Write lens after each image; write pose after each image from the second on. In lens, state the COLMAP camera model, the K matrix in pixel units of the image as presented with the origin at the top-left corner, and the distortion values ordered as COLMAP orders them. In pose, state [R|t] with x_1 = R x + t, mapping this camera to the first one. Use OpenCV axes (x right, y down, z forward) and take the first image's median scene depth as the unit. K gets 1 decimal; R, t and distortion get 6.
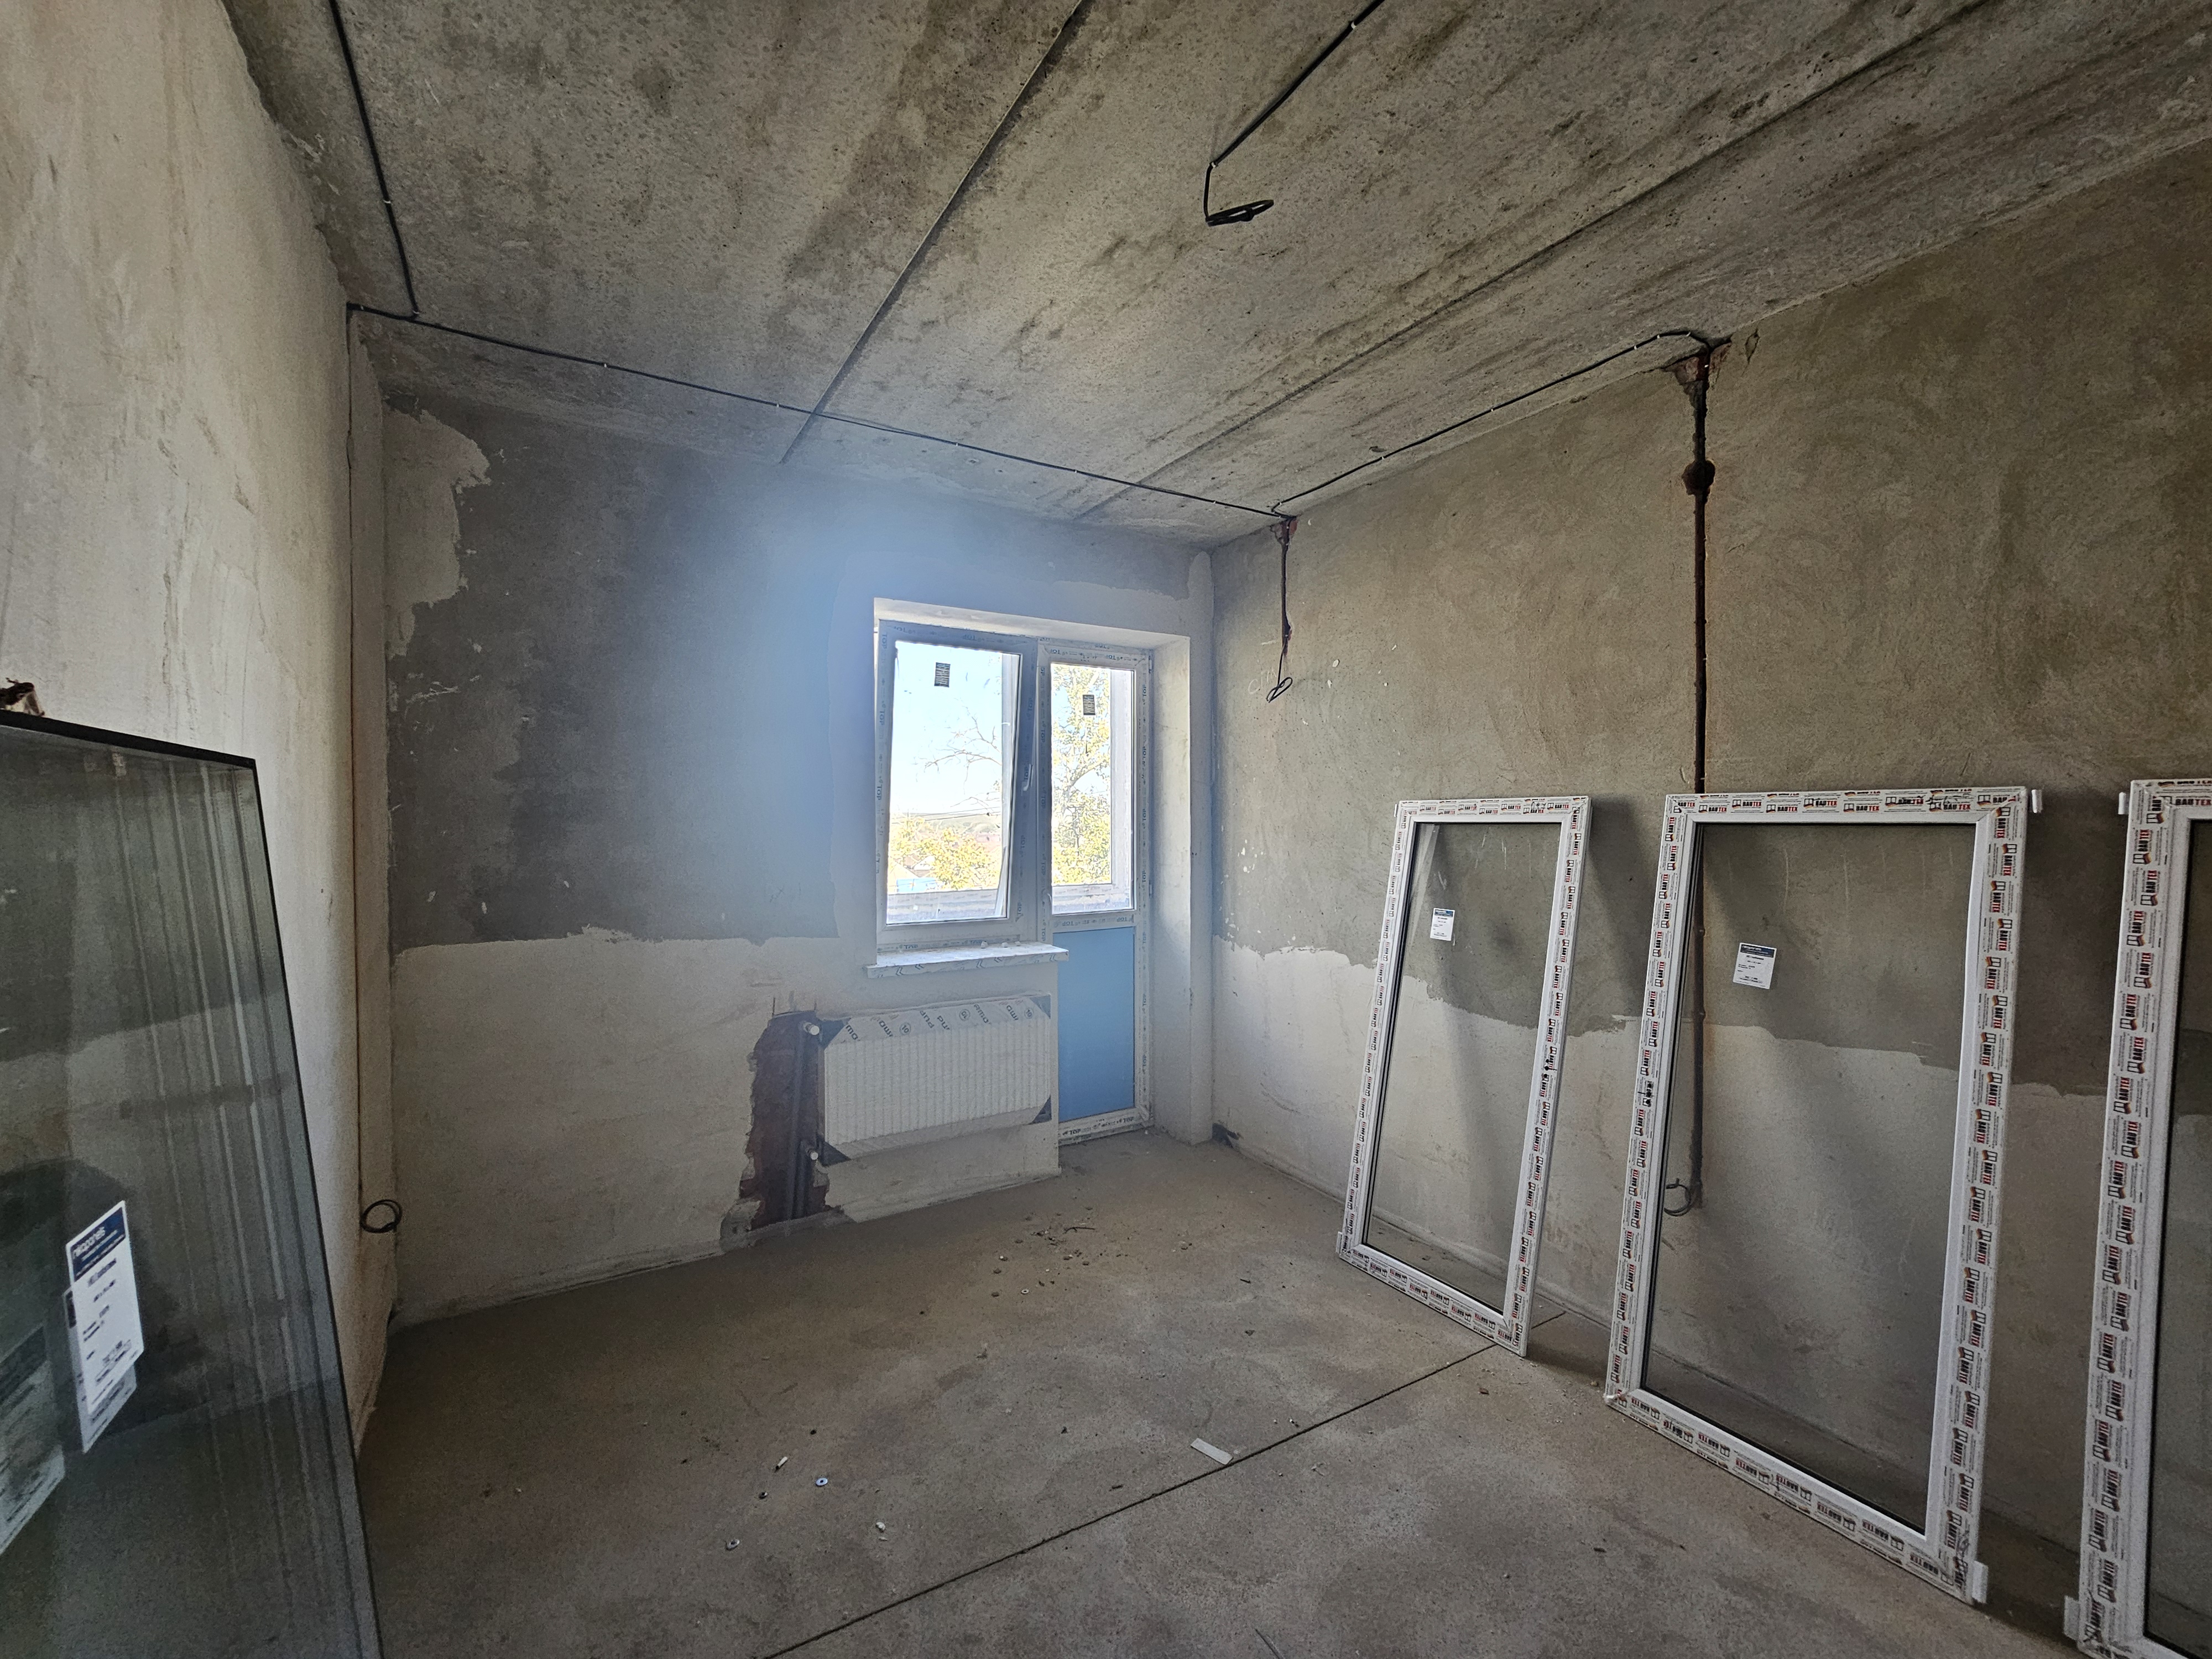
lens RADIAL K [[906.9, 0, 1099.6], [0, 906.9, 836.2], [0, 0, 1]] dist [-0.000544, 0.000005]
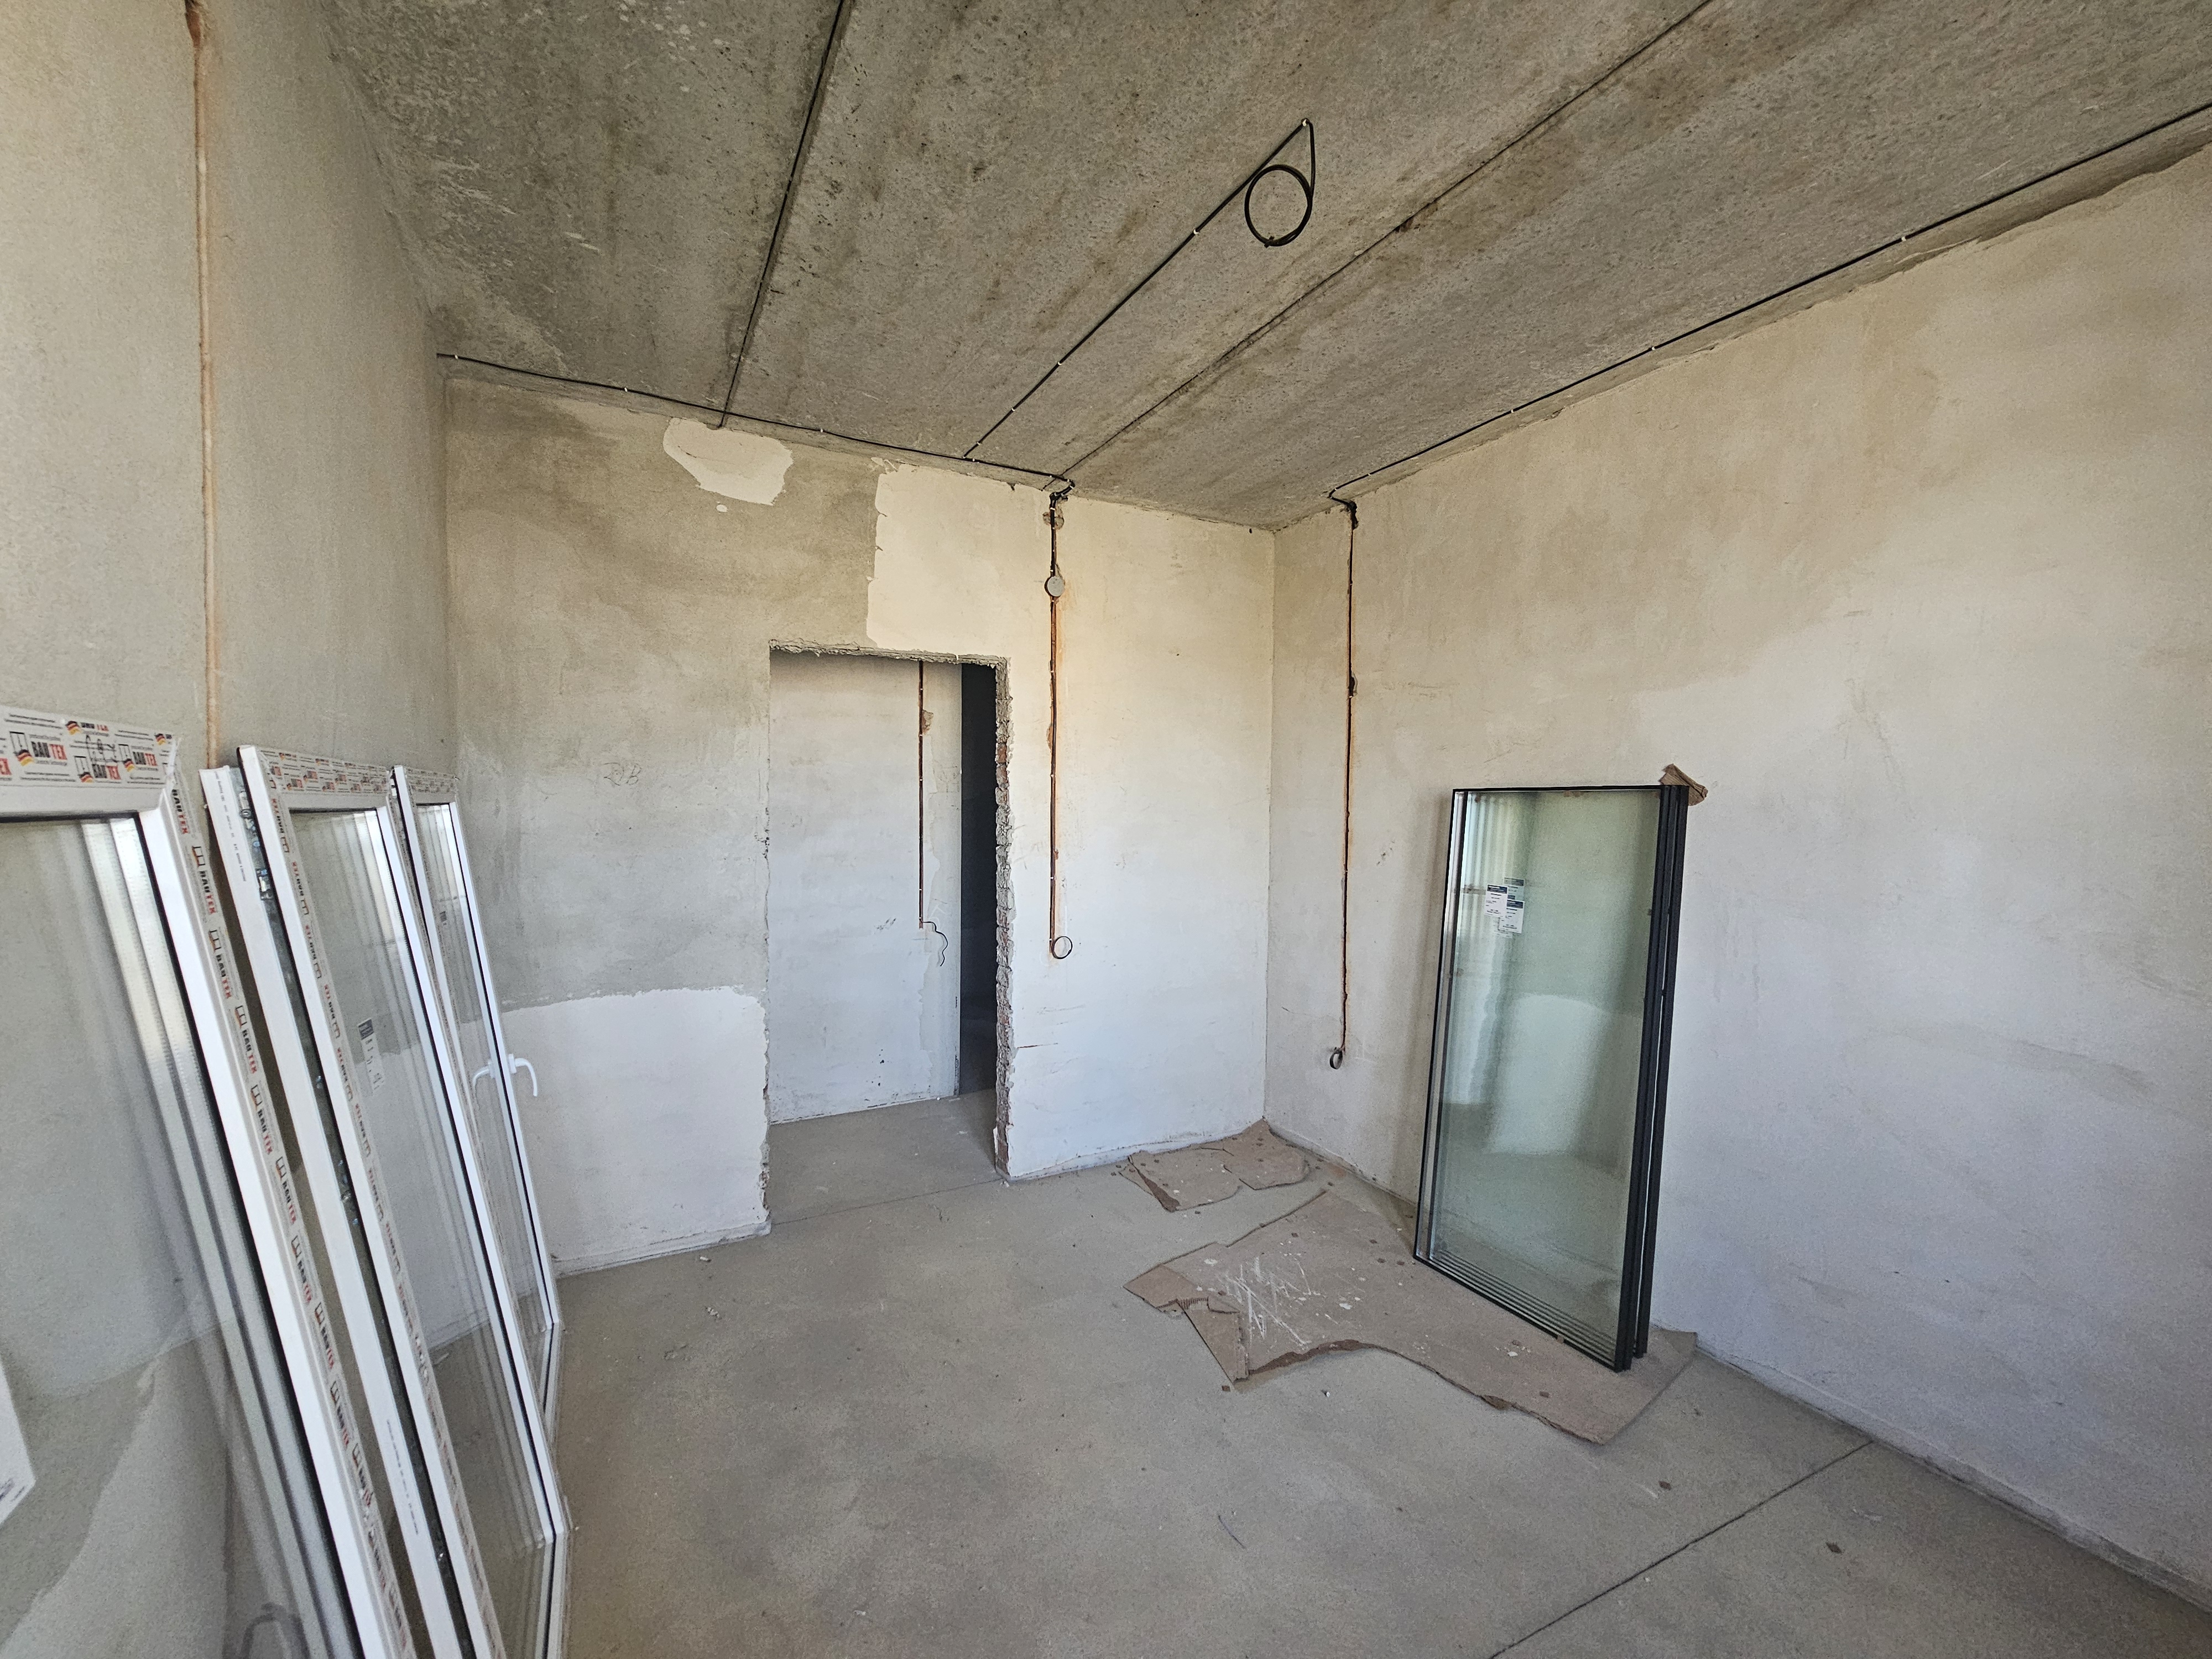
lens RADIAL K [[896.3, 0, 1110.9], [0, 896.3, 835.8], [0, 0, 1]] dist [-0.001594, -0.000301]
pose [[-0.999575, -0.003732, 0.028918, 0.172386], [-0.002071, 0.998358, 0.057249, -0.027248], [-0.029084, 0.057164, -0.997941, 1.121578]]
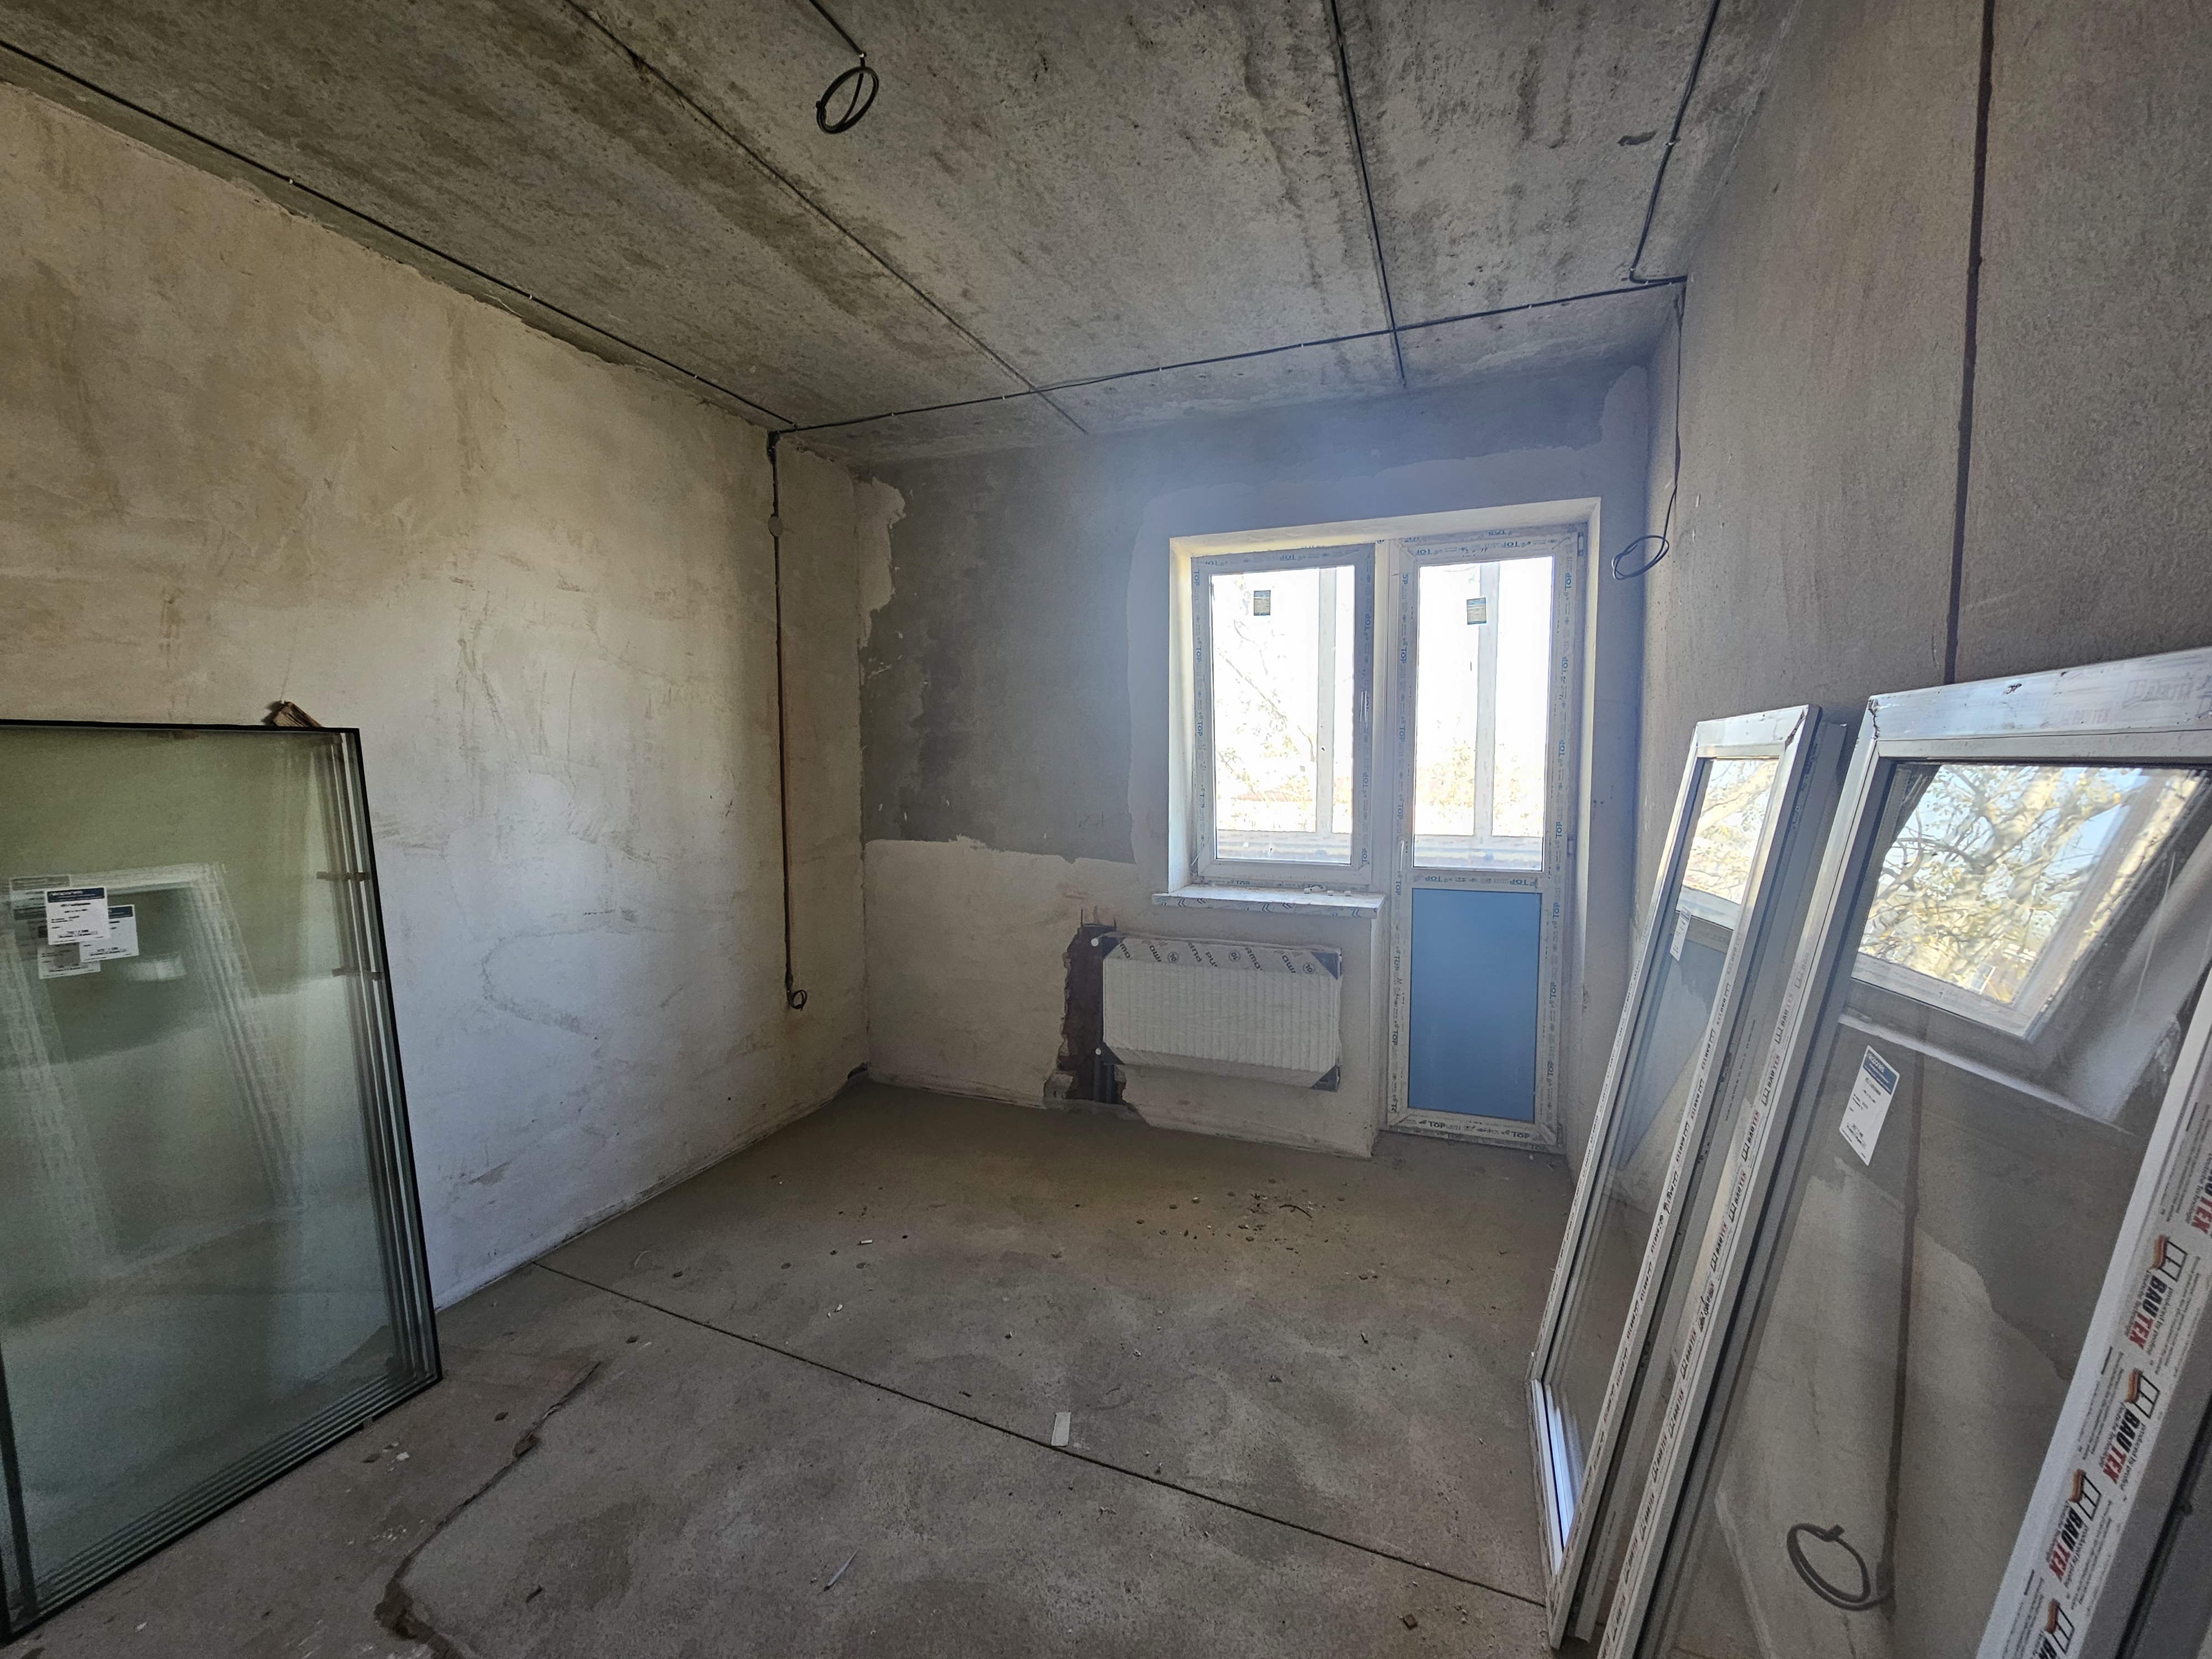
lens RADIAL K [[903.6, 0, 1098.7], [0, 903.6, 829.9], [0, 0, 1]] dist [-0.001429, -0.000254]
pose [[0.603825, 0.065083, -0.794455, 0.605728], [-0.013437, 0.997351, 0.071492, -0.006799], [0.797003, -0.032493, 0.603100, 0.345064]]
